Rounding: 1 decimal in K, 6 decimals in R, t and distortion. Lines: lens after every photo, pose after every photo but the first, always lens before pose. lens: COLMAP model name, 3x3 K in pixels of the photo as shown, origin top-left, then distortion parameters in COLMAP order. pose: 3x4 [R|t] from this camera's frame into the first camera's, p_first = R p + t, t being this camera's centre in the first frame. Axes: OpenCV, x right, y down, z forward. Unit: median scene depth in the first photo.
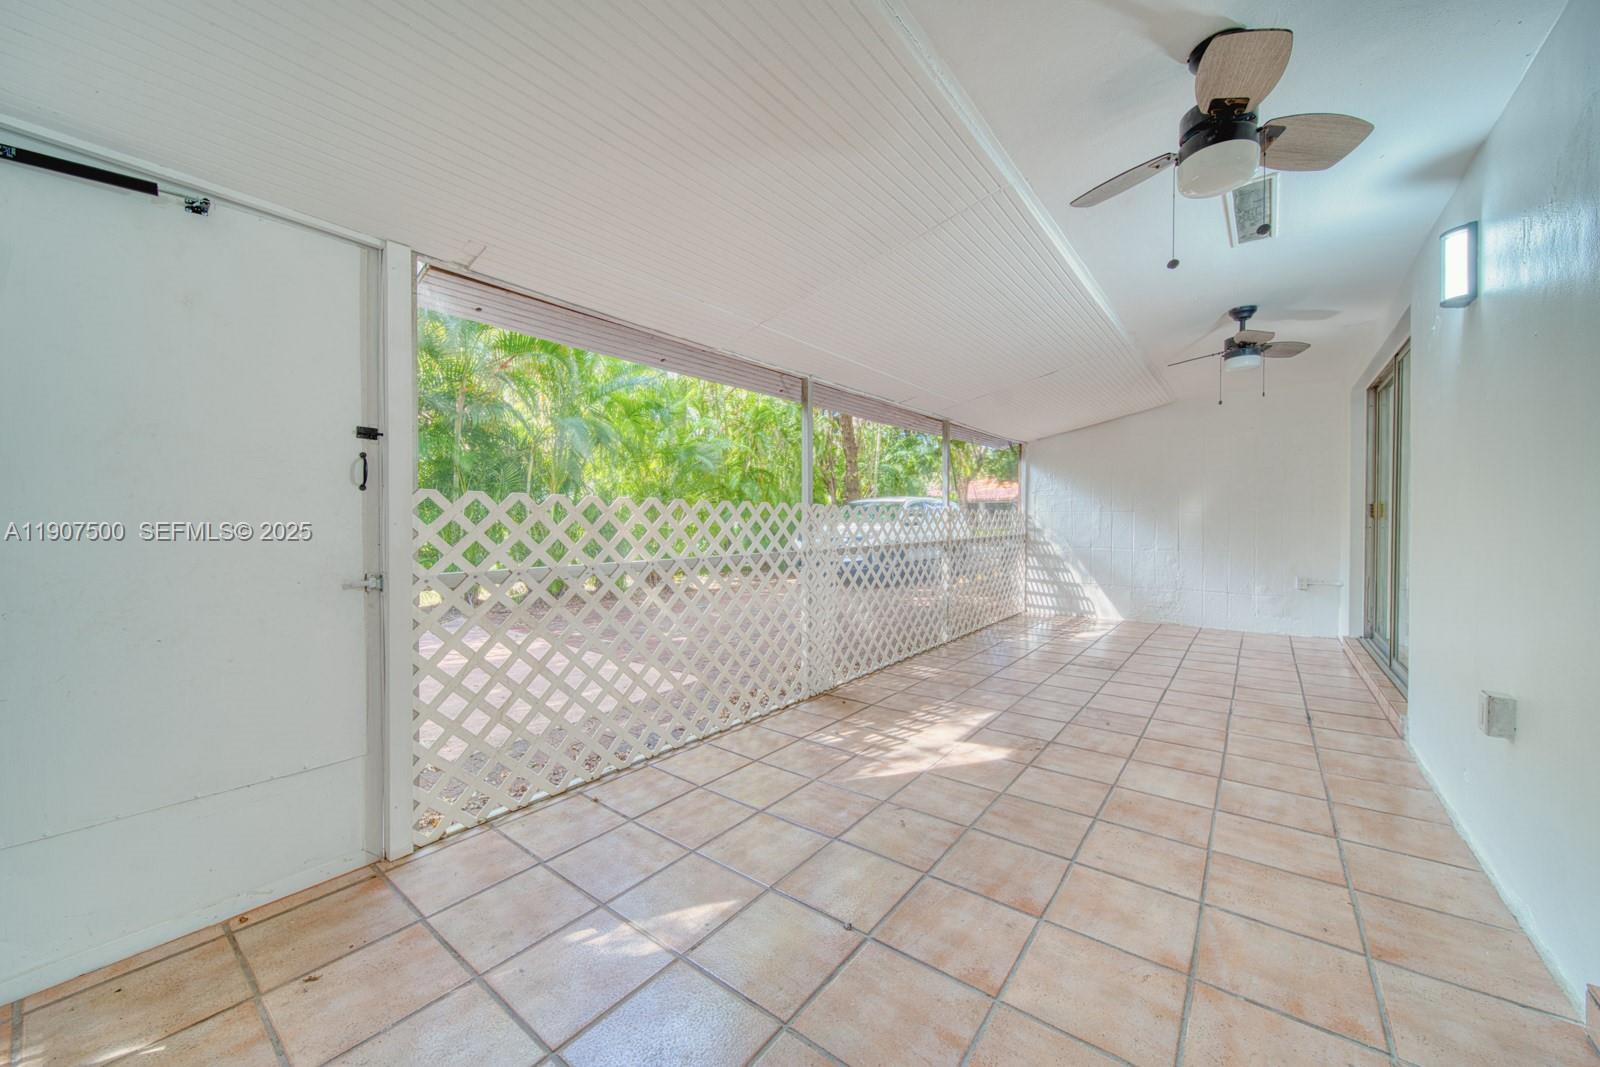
lens RADIAL K [[565.7, 0, 807.8], [0, 565.7, 524.6], [0, 0, 1]] dist [-0.000077, -0.001226]
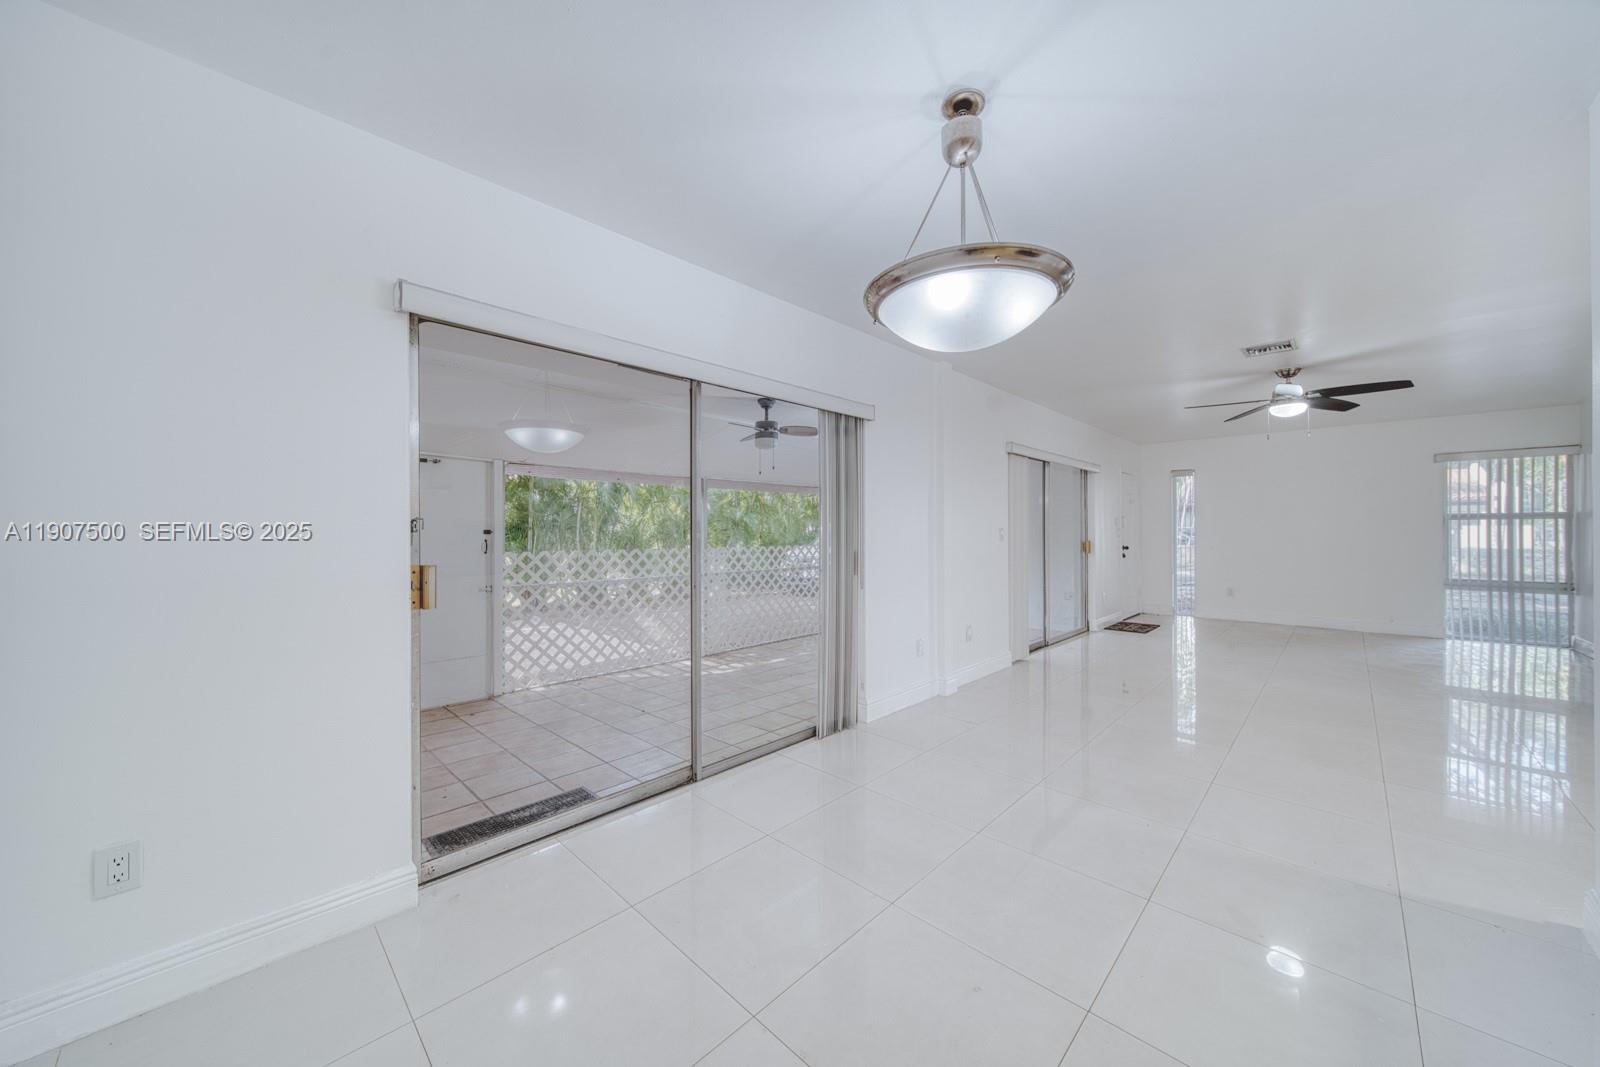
lens RADIAL K [[565.7, 0, 796.0], [0, 565.7, 533.1], [0, 0, 1]] dist [-0.000077, -0.001226]
pose [[0.991116, -0.003067, -0.132967, 0.940949], [0.001961, 0.999962, -0.008448, -0.123893], [0.132987, 0.008112, 0.991085, -1.339729]]
